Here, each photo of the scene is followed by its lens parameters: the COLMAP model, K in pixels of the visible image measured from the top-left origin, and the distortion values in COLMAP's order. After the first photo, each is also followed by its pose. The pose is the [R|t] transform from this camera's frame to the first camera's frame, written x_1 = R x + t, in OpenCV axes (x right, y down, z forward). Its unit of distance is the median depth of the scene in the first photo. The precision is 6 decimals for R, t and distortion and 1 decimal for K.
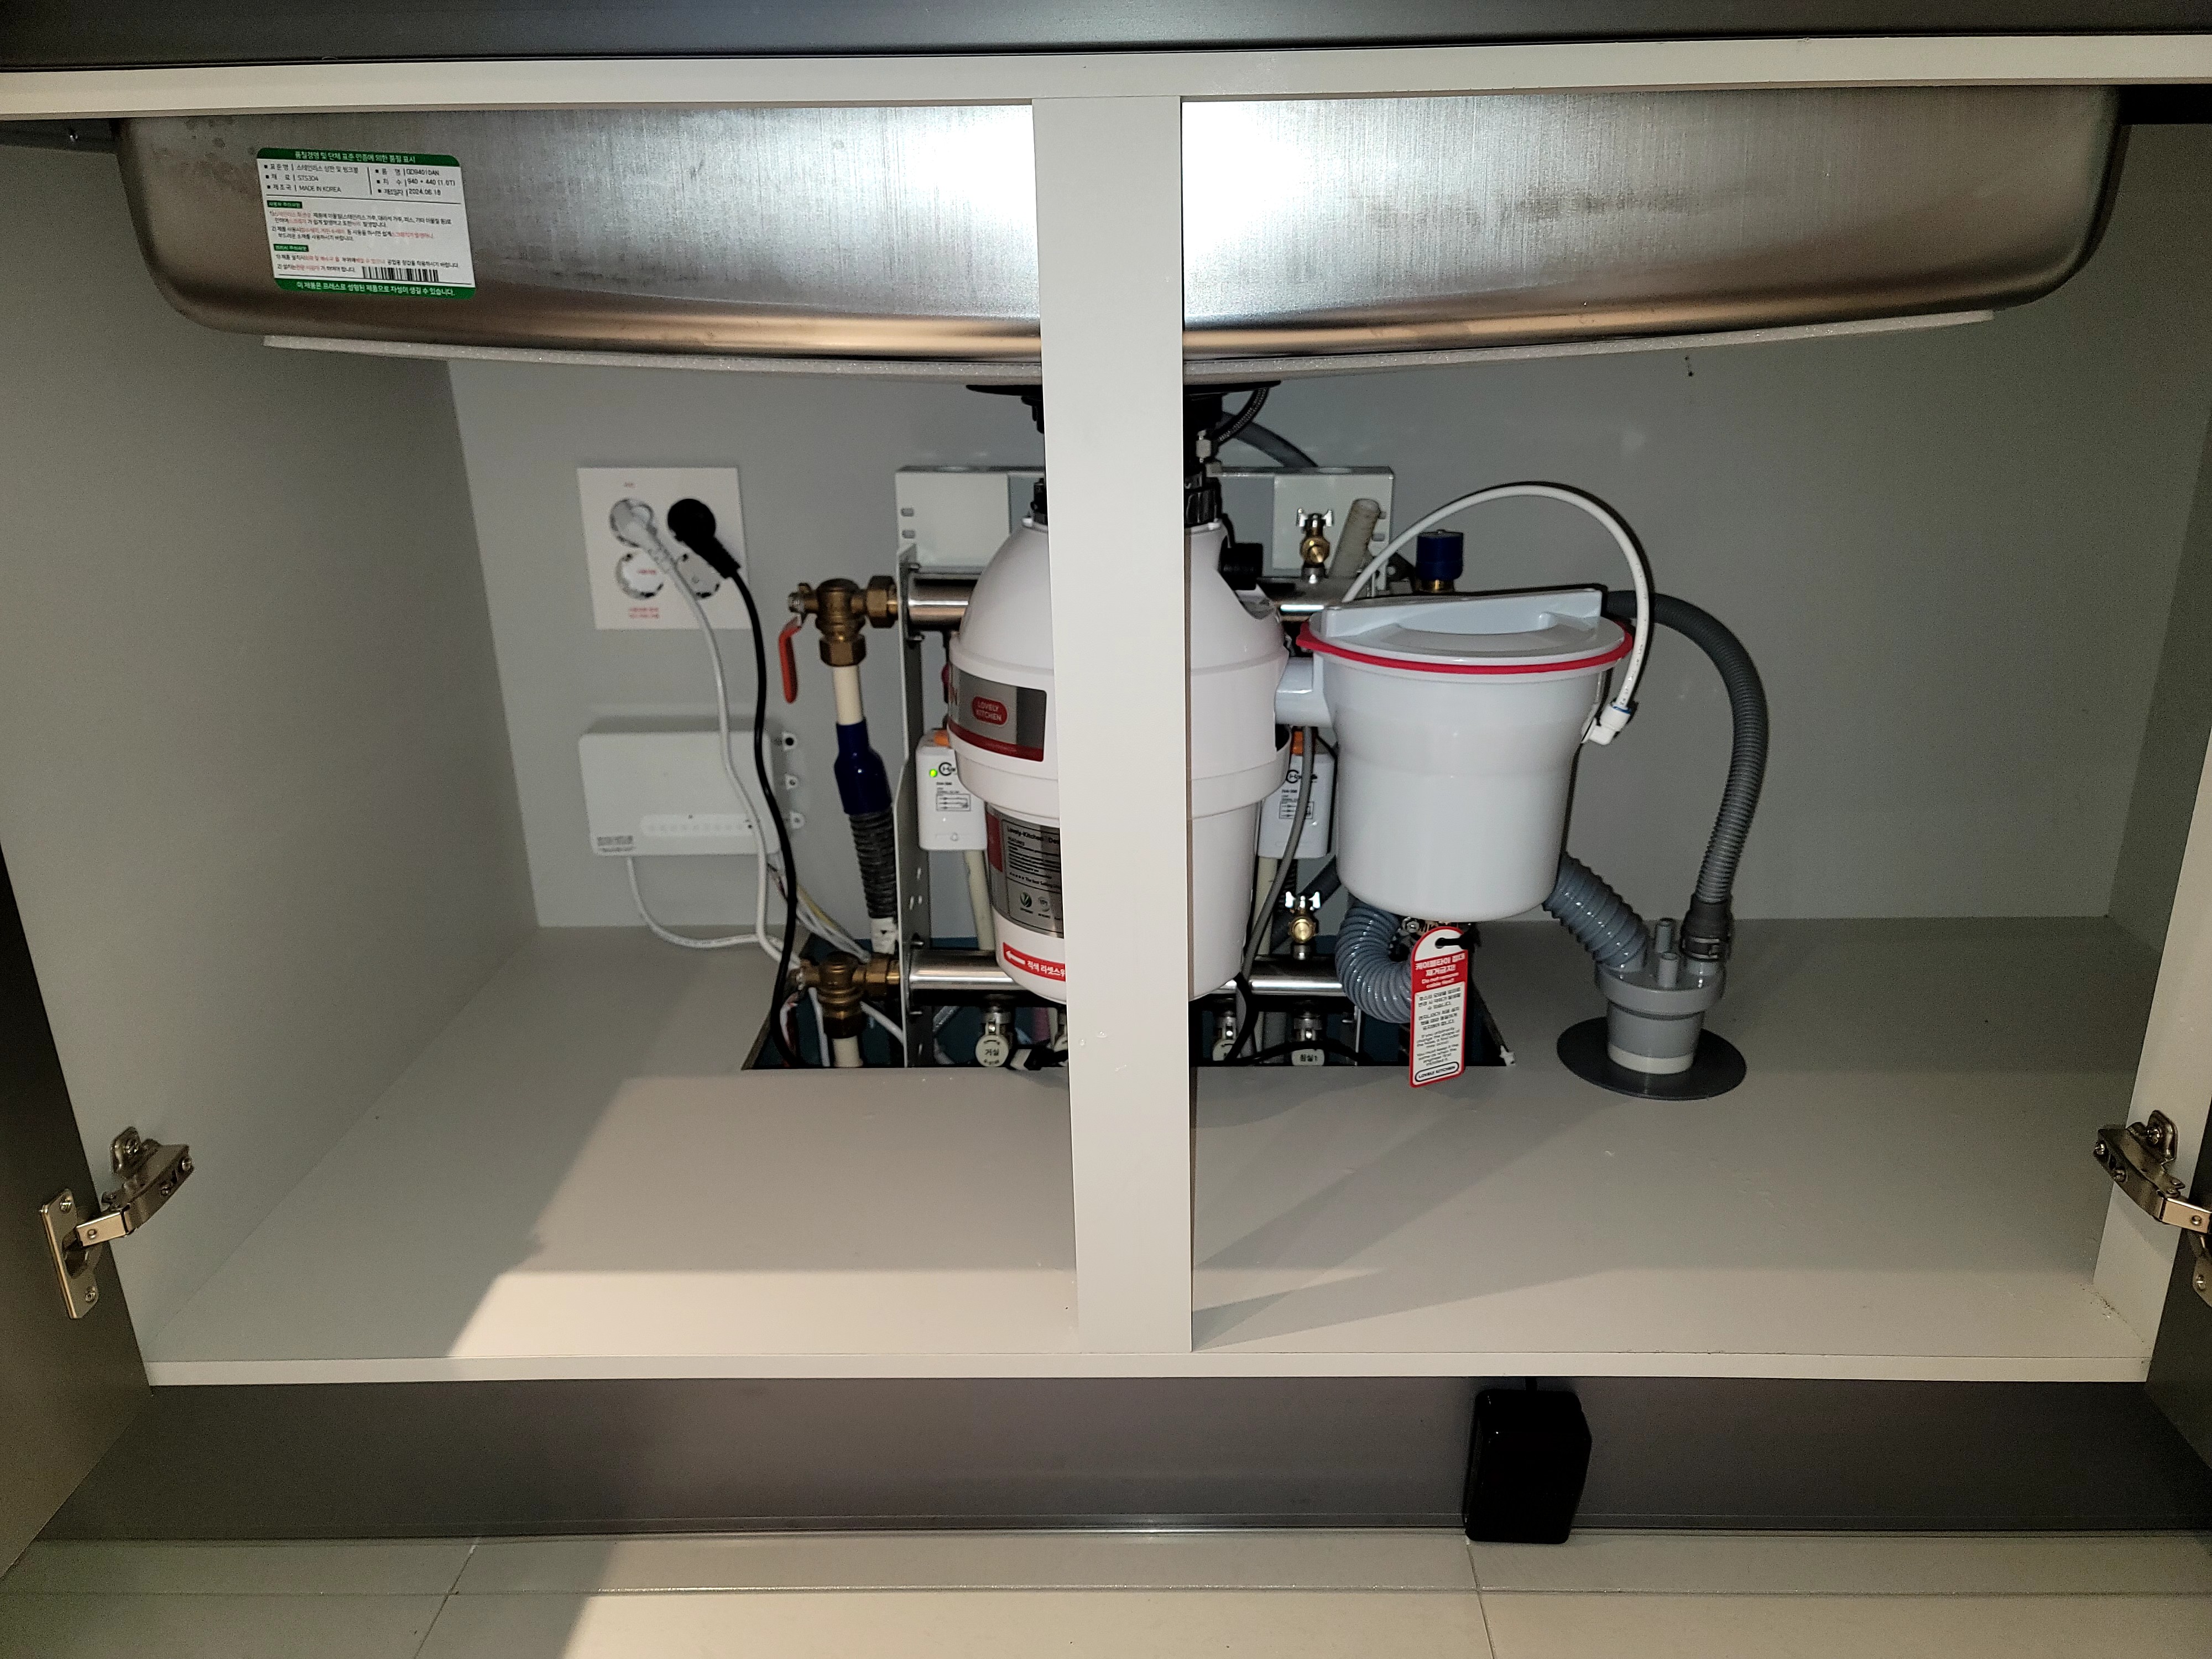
lens RADIAL K [[1636.0, 0, 1106.0], [0, 1636.0, 829.5], [0, 0, 1]] dist [0.001747, -0.002962]
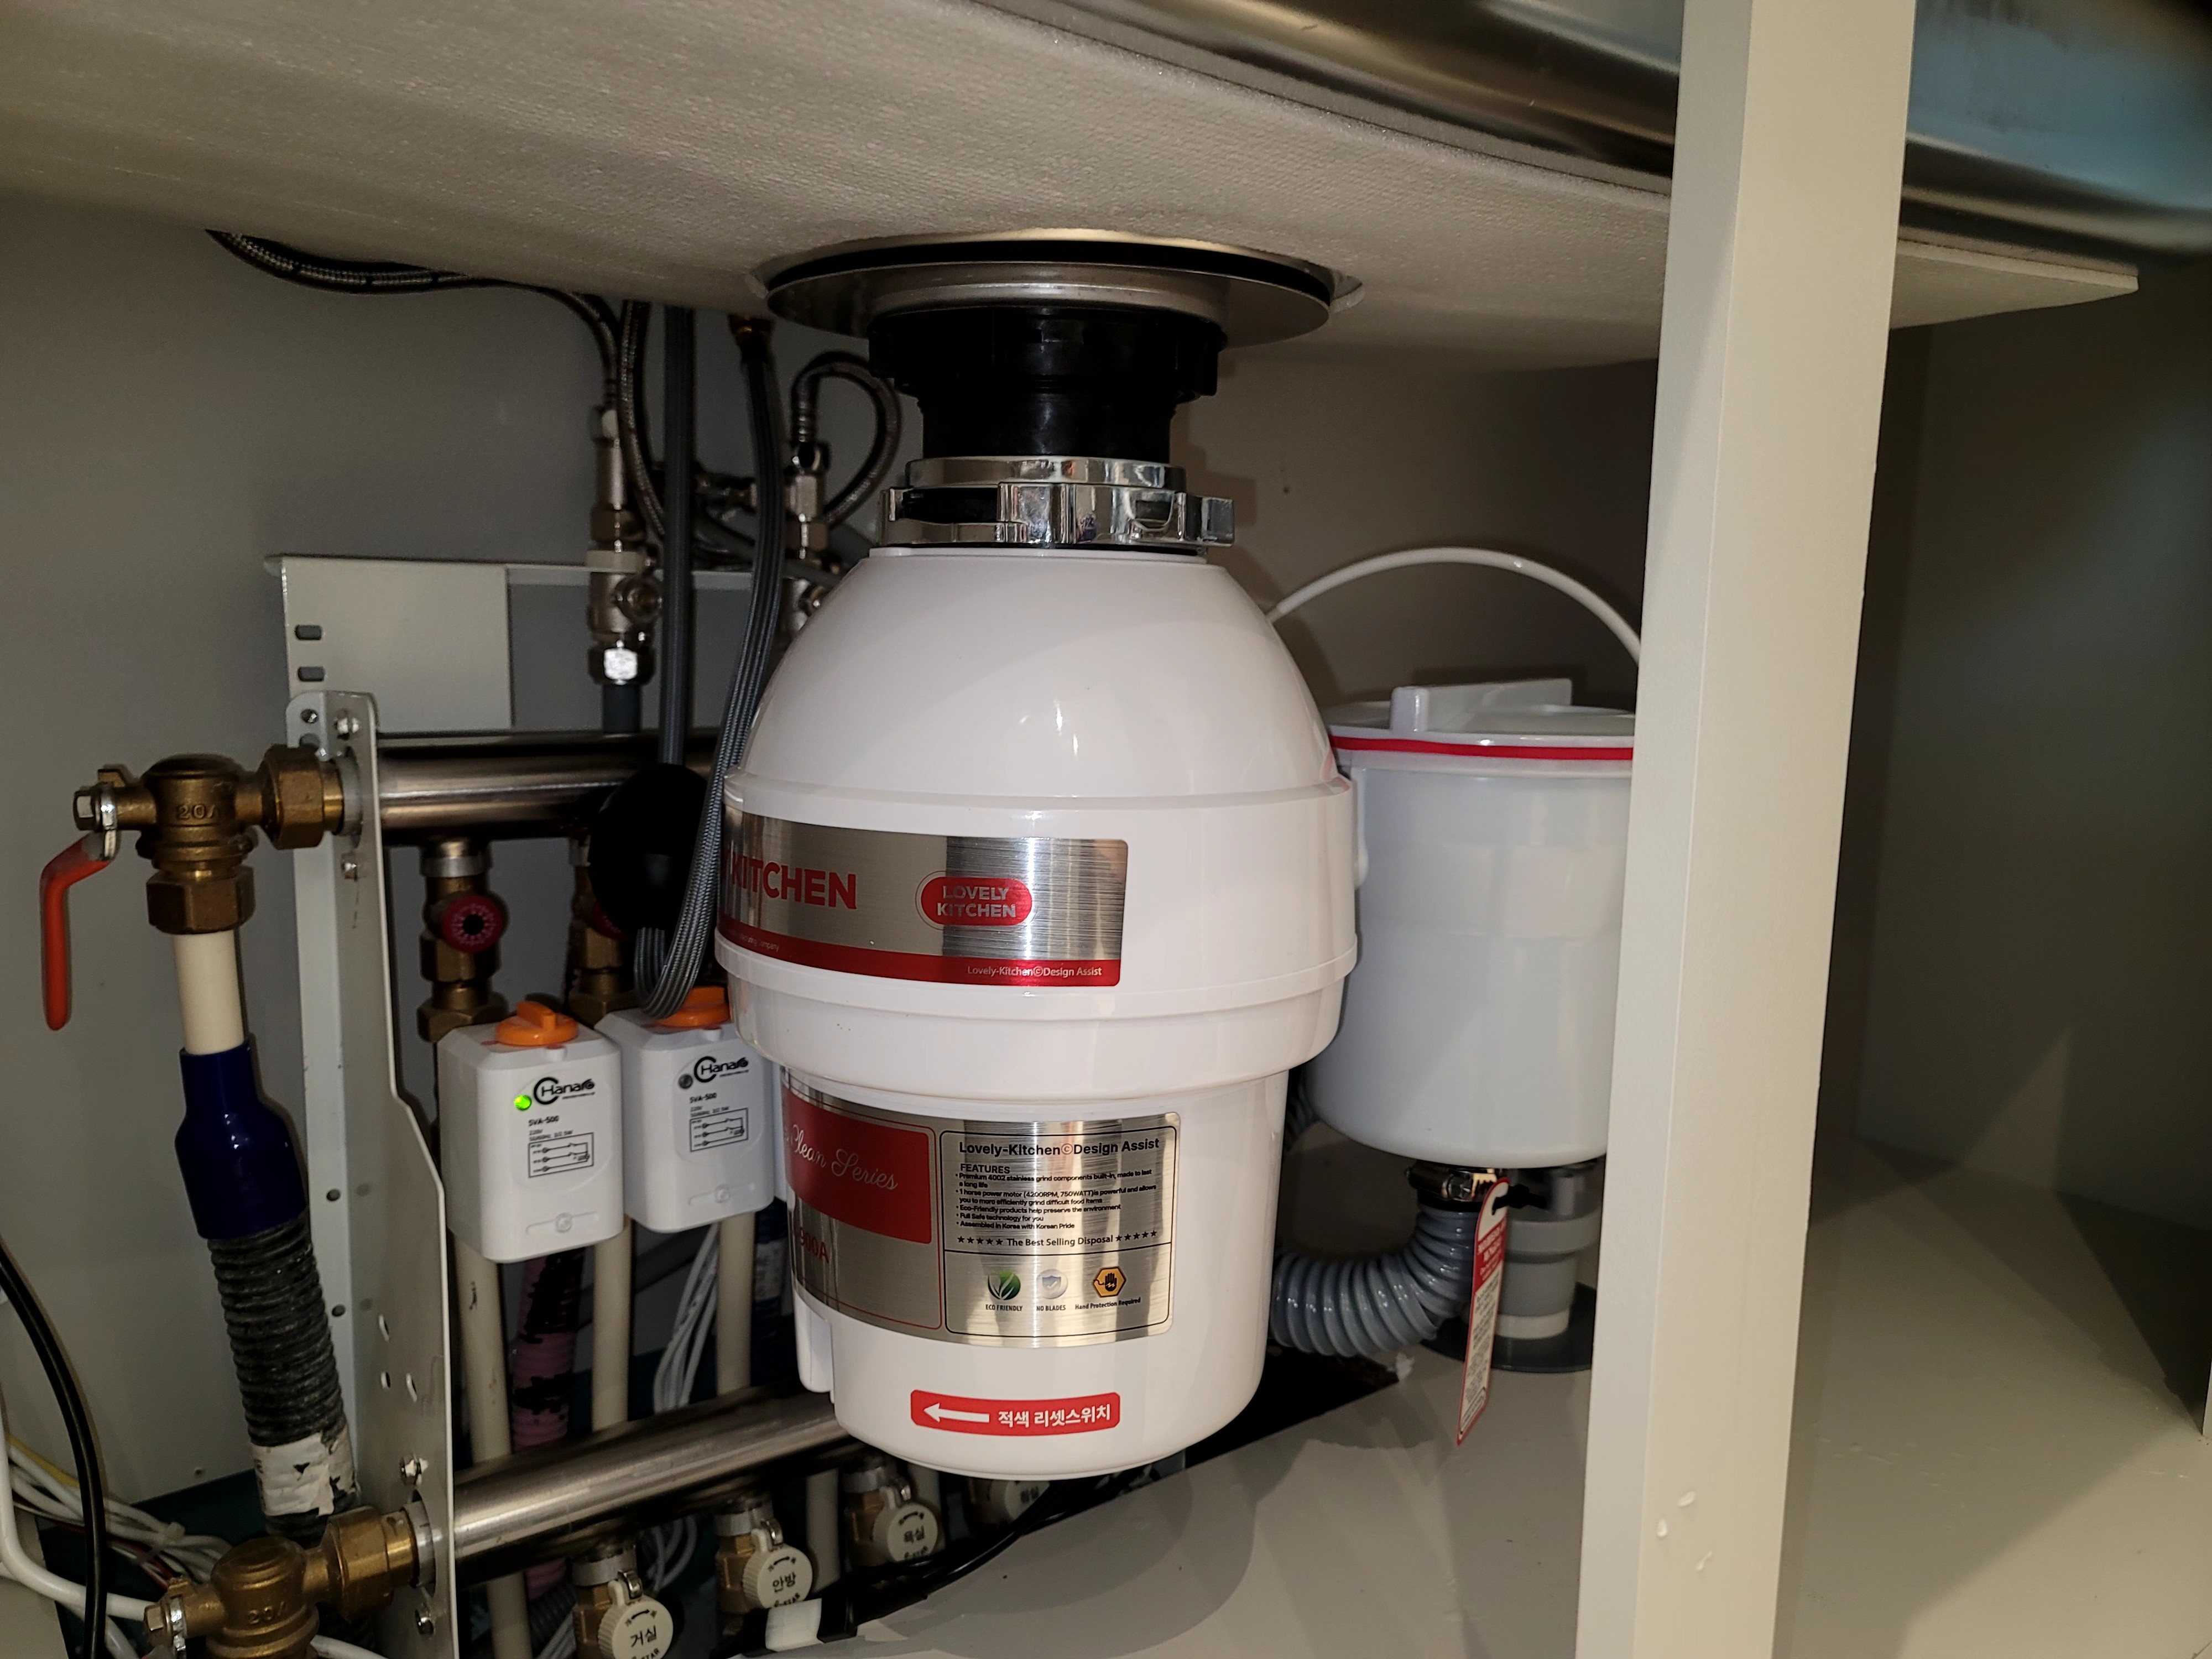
lens RADIAL K [[1649.3, 0, 1106.0], [0, 1649.3, 829.5], [0, 0, 1]] dist [-0.001143, -0.005050]
pose [[0.758821, -0.055135, 0.648962, -0.297891], [0.180632, 0.975139, -0.128363, -0.019311], [-0.625750, 0.214628, 0.749914, 0.494680]]
